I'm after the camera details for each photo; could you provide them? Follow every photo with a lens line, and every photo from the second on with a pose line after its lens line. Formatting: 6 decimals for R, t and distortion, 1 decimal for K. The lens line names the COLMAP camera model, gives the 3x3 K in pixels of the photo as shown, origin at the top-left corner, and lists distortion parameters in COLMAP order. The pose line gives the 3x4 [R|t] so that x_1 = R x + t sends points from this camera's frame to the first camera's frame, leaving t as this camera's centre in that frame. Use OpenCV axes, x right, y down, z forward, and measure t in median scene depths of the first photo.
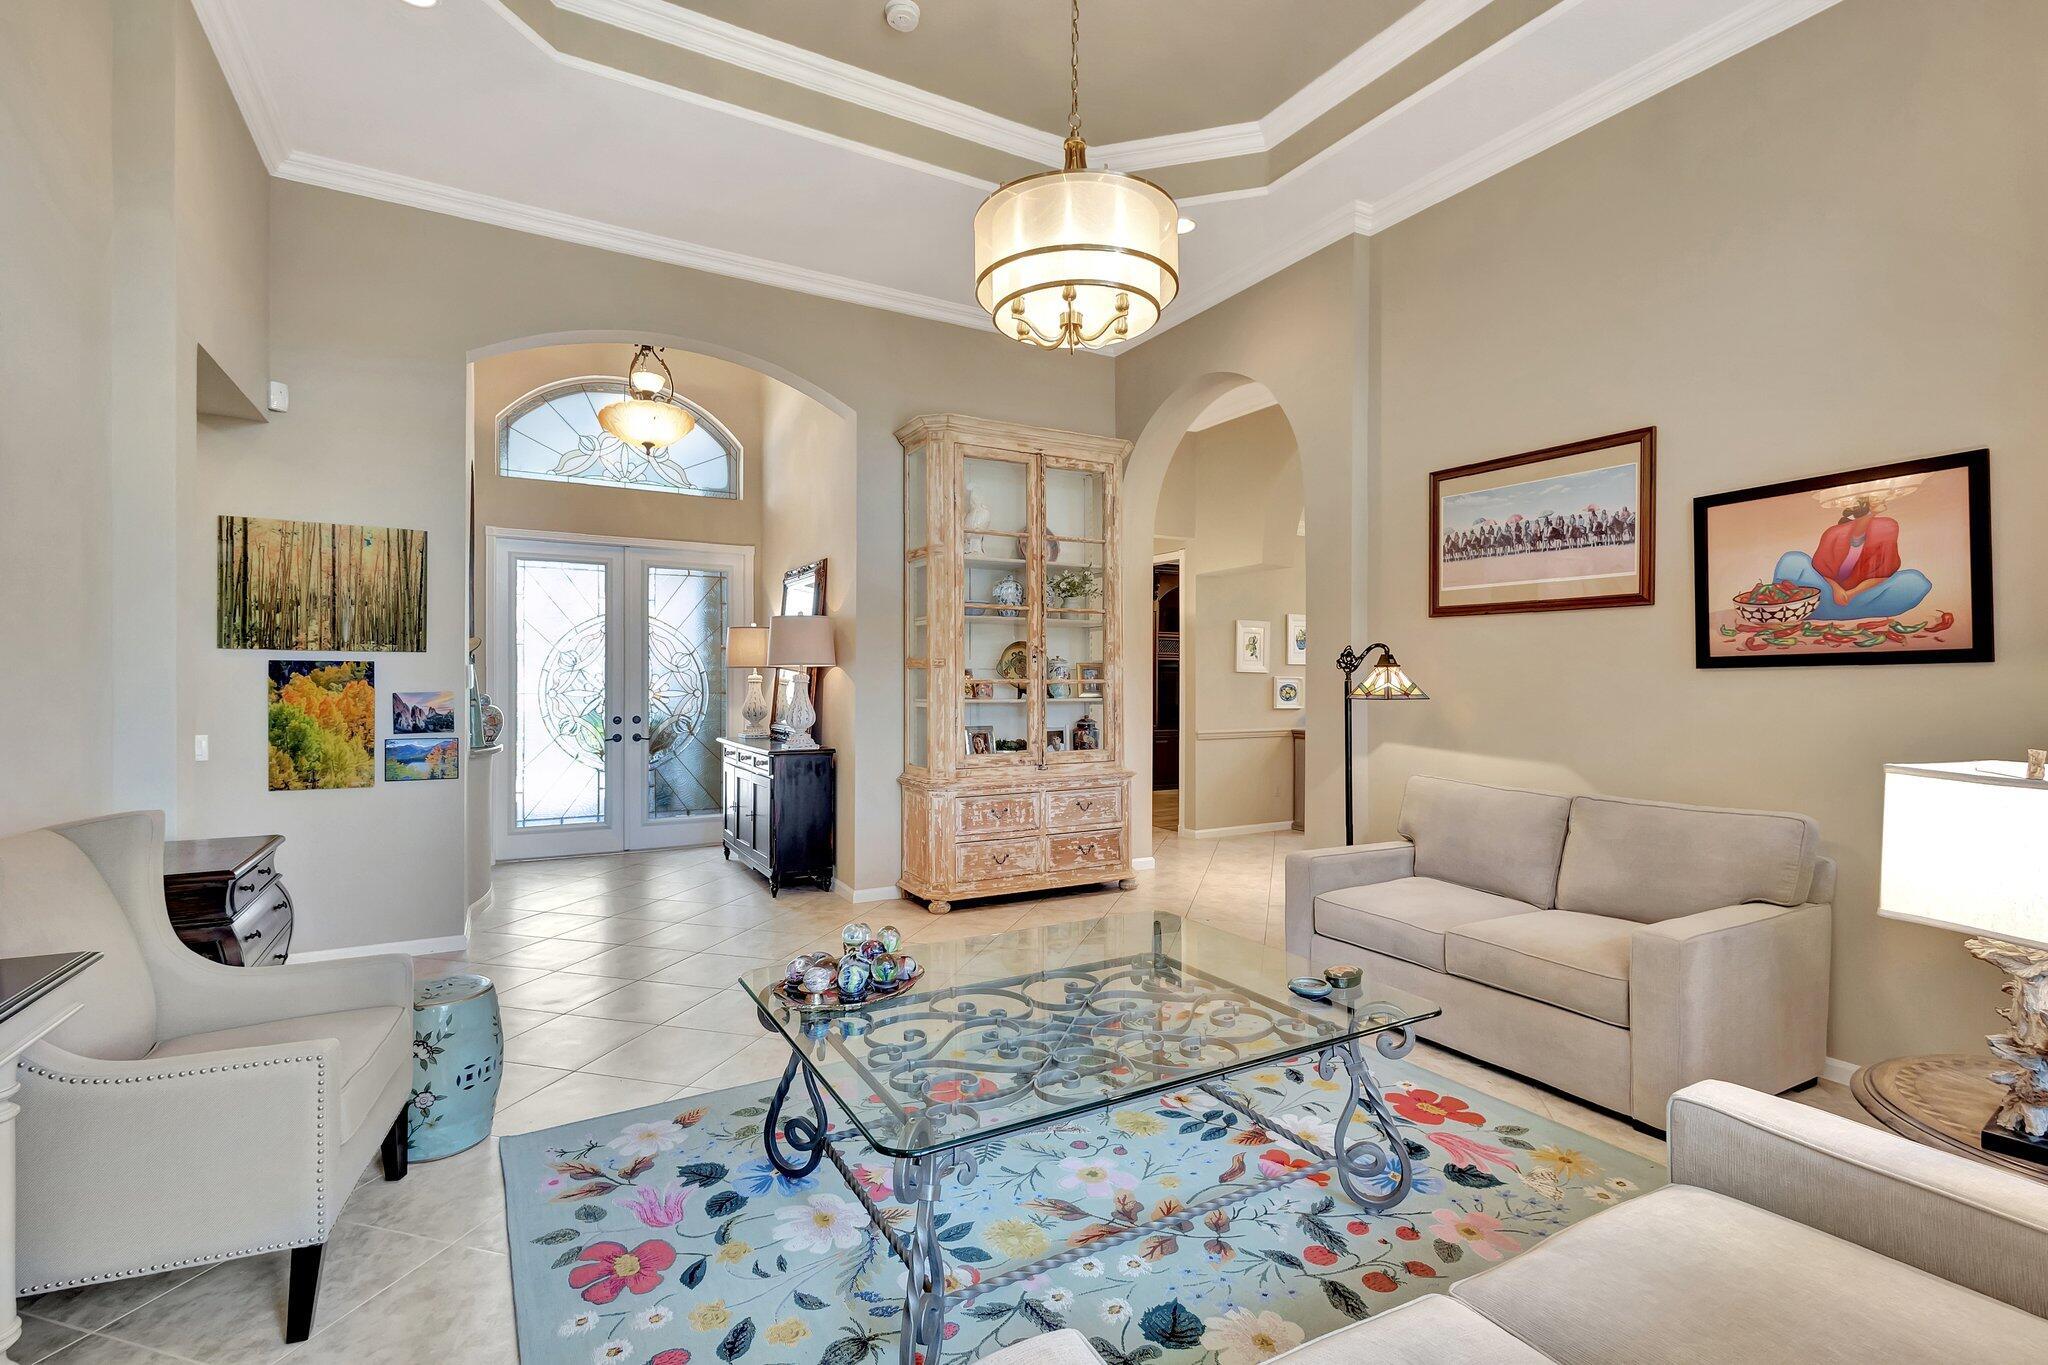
lens RADIAL K [[910.8, 0, 1031.6], [0, 910.8, 687.5], [0, 0, 1]] dist [0.013922, -0.000012]
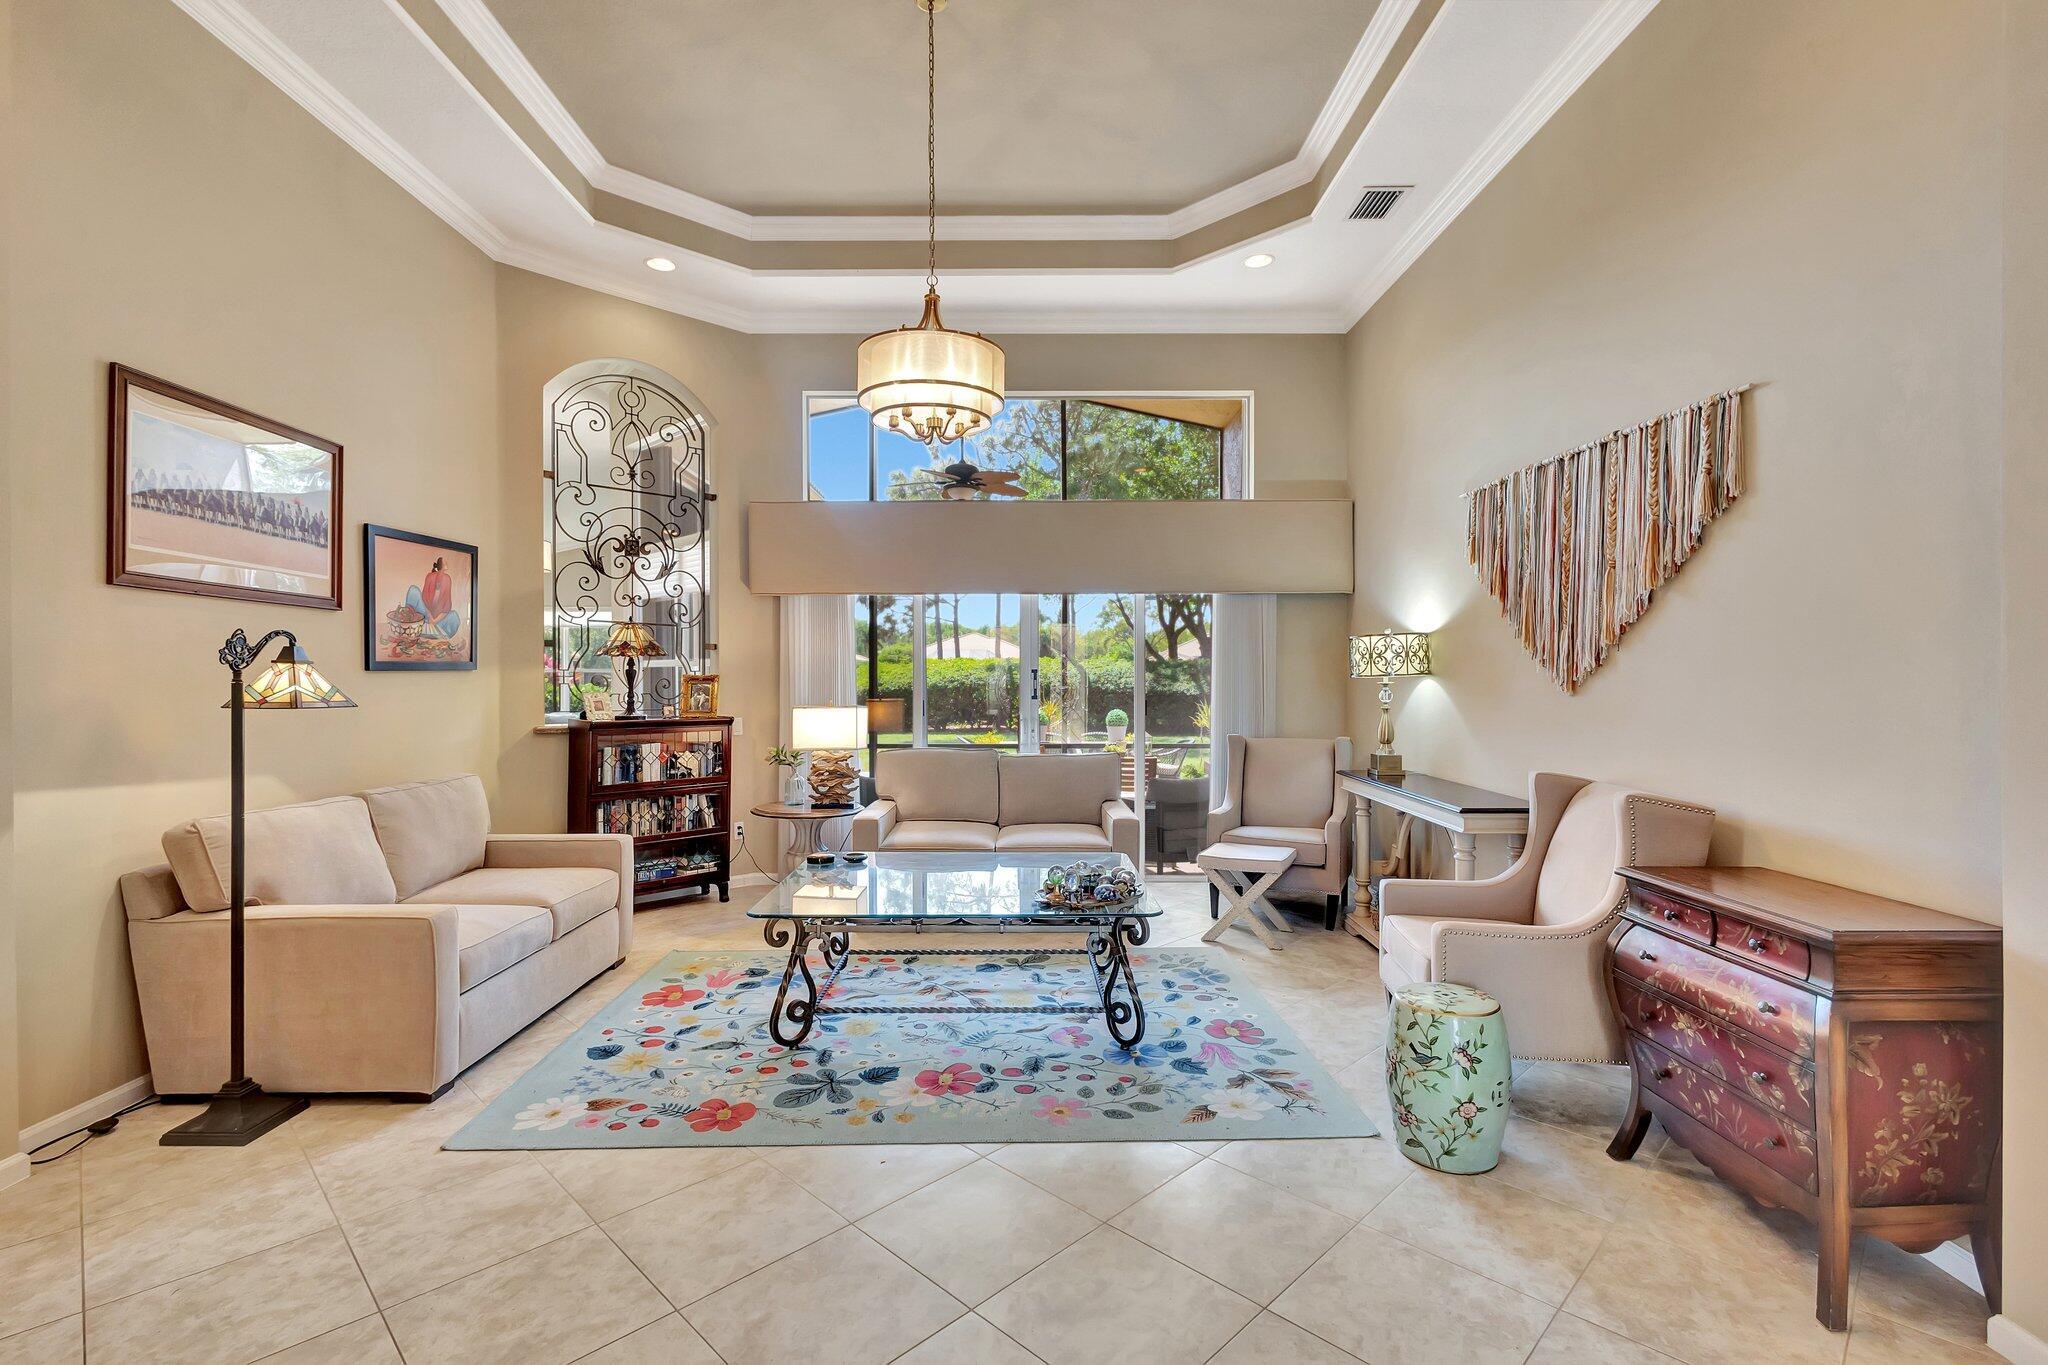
lens RADIAL K [[910.8, 0, 1041.1], [0, 910.8, 675.5], [0, 0, 1]] dist [0.013922, -0.000012]
pose [[-0.872126, 0.005250, 0.489254, -0.714710], [0.008857, 0.999948, 0.005057, -0.016320], [-0.489202, 0.008743, -0.872127, 1.958013]]
